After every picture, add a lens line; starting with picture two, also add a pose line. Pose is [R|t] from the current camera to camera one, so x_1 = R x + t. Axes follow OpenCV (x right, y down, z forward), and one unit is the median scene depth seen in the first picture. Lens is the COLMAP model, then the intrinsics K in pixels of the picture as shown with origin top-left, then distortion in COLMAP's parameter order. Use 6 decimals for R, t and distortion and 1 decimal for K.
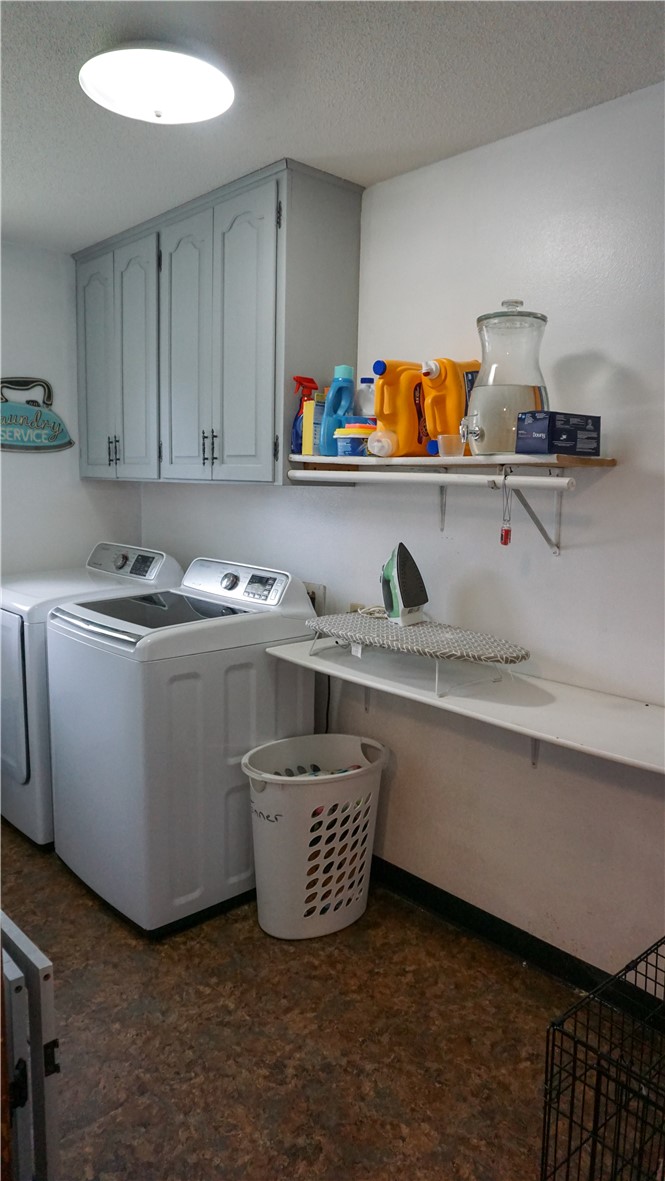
lens RADIAL K [[836.6, 0, 332.5], [0, 836.6, 590.5], [0, 0, 1]] dist [-0.002588, -0.000731]
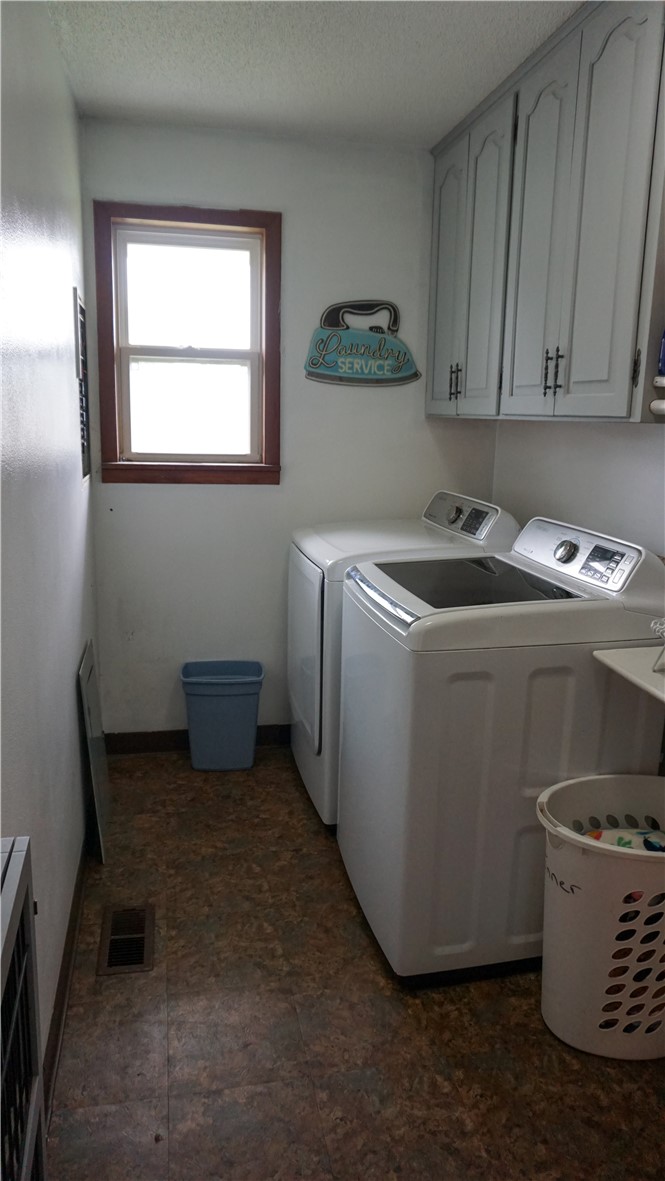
lens RADIAL K [[798.6, 0, 332.5], [0, 798.6, 590.5], [0, 0, 1]] dist [-0.051160, 0.043333]
pose [[0.862803, 0.108828, -0.493689, 0.056310], [-0.074040, 0.993227, 0.089547, -0.025837], [0.500090, -0.040709, 0.865016, 0.284043]]
